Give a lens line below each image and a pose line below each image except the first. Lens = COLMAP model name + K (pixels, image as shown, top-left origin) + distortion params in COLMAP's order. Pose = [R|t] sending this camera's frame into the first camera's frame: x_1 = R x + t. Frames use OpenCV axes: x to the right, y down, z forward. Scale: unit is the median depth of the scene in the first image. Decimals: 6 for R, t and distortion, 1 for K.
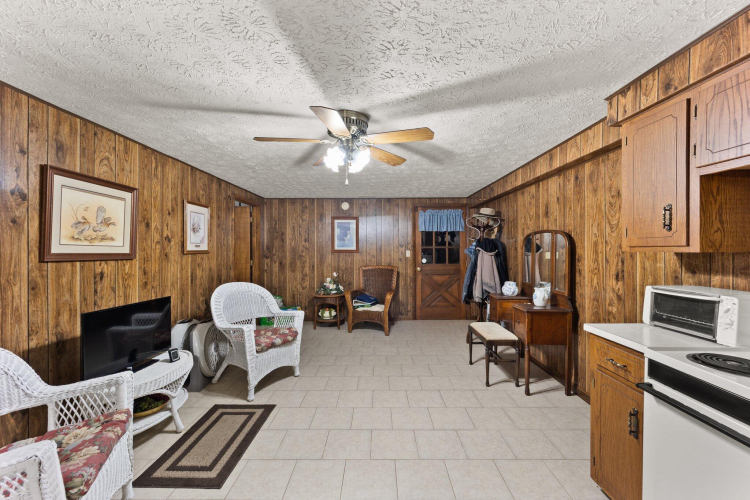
lens RADIAL K [[298.8, 0, 375.0], [0, 298.8, 250.0], [0, 0, 1]] dist [0.000198, -0.000006]
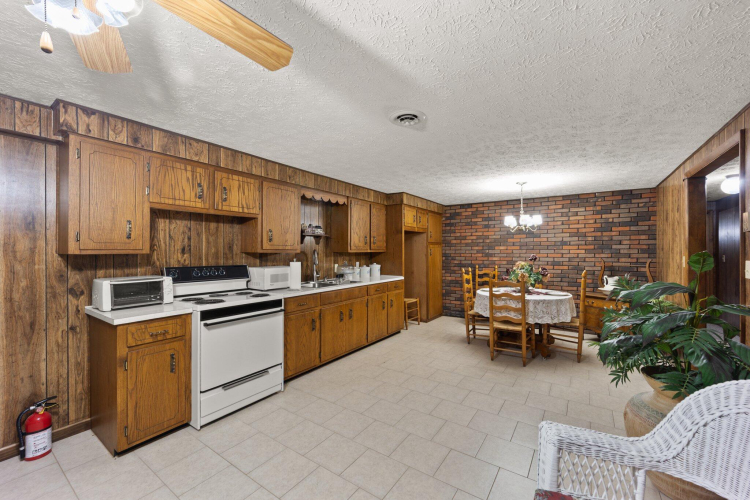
lens RADIAL K [[304.8, 0, 377.1], [0, 304.8, 254.0], [0, 0, 1]] dist [0.000281, 0.000029]
pose [[-0.829019, -0.004952, 0.559199, -0.404231], [0.004966, 0.999856, 0.016216, -0.004473], [-0.559199, 0.016220, -0.828875, 0.765928]]
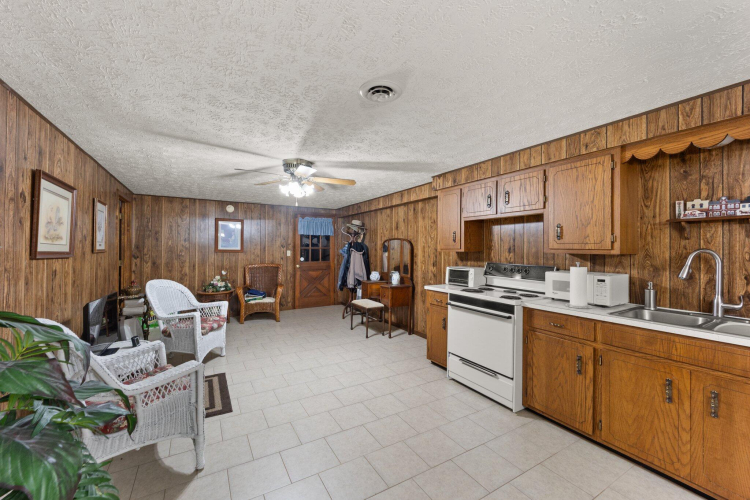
lens RADIAL K [[298.8, 0, 375.0], [0, 298.8, 250.0], [0, 0, 1]] dist [0.000198, -0.000006]
pose [[0.860107, 0.005343, 0.510086, -0.367880], [-0.004681, 0.999986, -0.002583, 0.001845], [-0.510092, -0.000166, 0.860120, -0.342483]]
